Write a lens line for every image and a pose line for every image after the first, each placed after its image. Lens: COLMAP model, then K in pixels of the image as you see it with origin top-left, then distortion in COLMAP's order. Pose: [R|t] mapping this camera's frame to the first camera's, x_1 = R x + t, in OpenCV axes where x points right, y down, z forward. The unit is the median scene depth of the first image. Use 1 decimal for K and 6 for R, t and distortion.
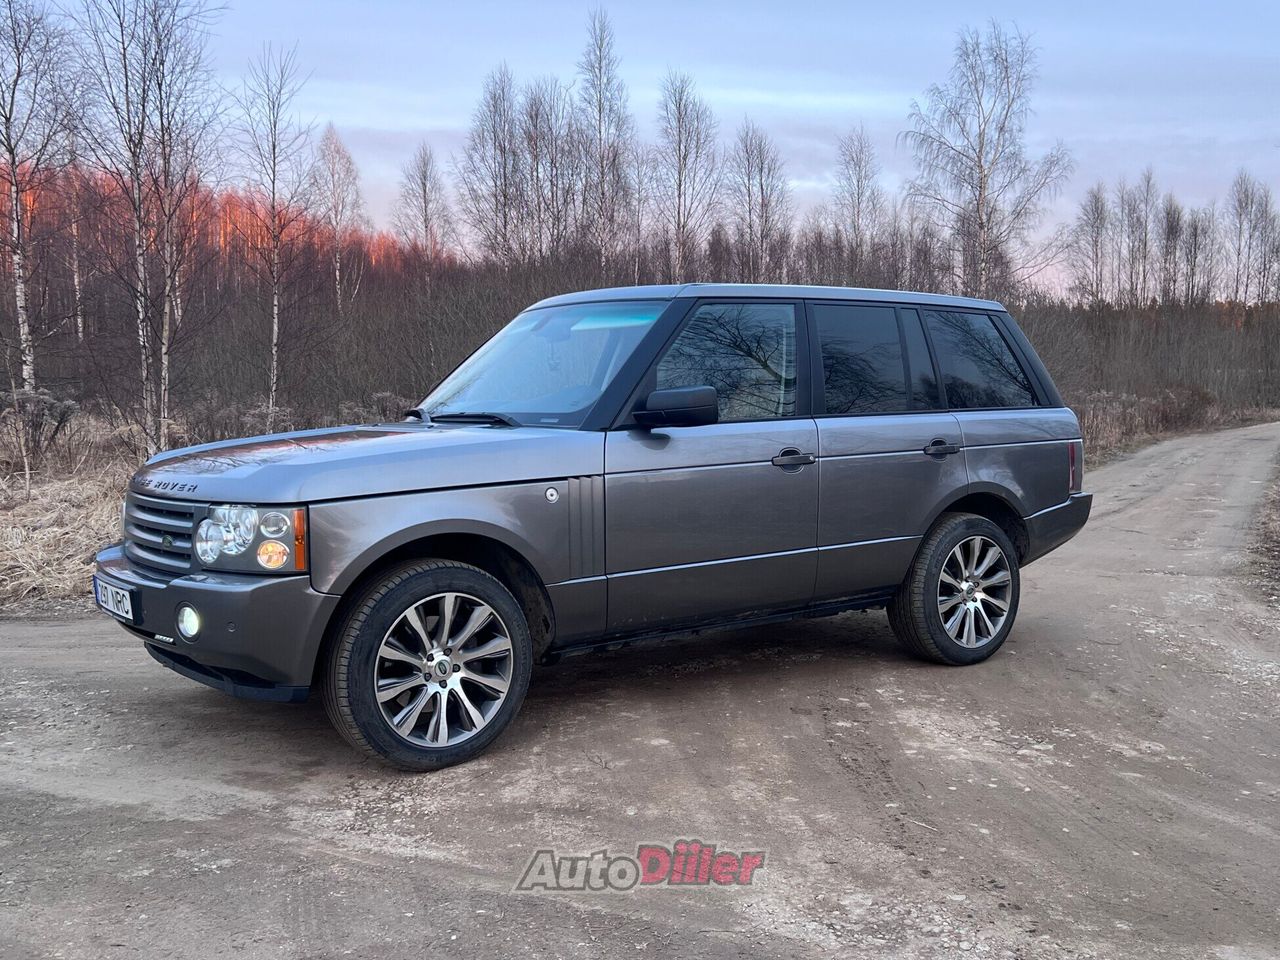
lens RADIAL K [[1255.0, 0, 640.0], [0, 1255.0, 480.0], [0, 0, 1]] dist [0.112272, -0.261050]
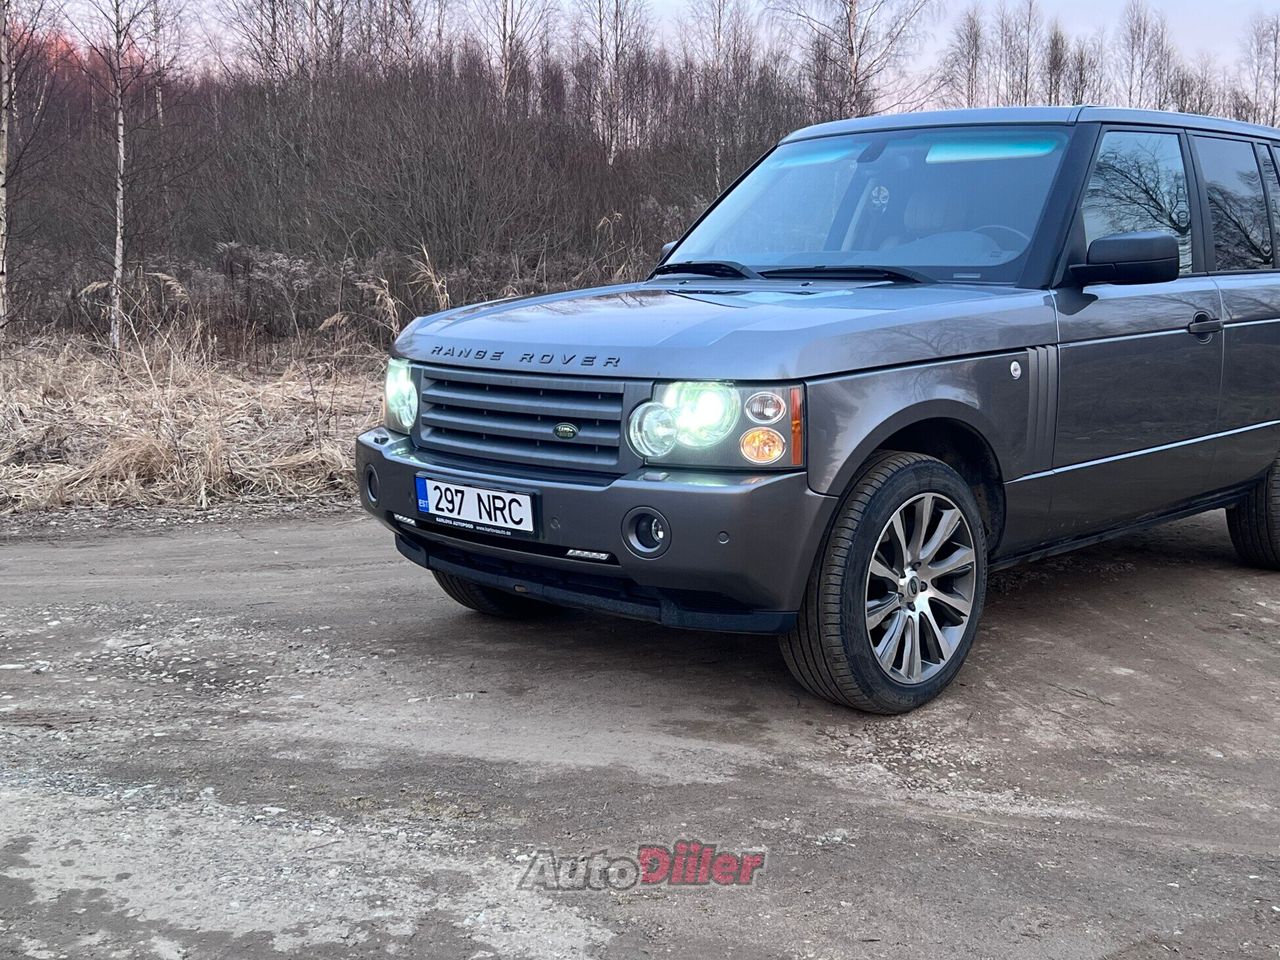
lens RADIAL K [[1528.8, 0, 640.0], [0, 1528.8, 480.0], [0, 0, 1]] dist [0.182349, -0.556827]
pose [[0.986765, -0.012164, 0.161701, -0.478324], [-0.000477, 0.996960, 0.077908, 0.005804], [-0.162157, -0.076954, 0.983760, 0.072517]]
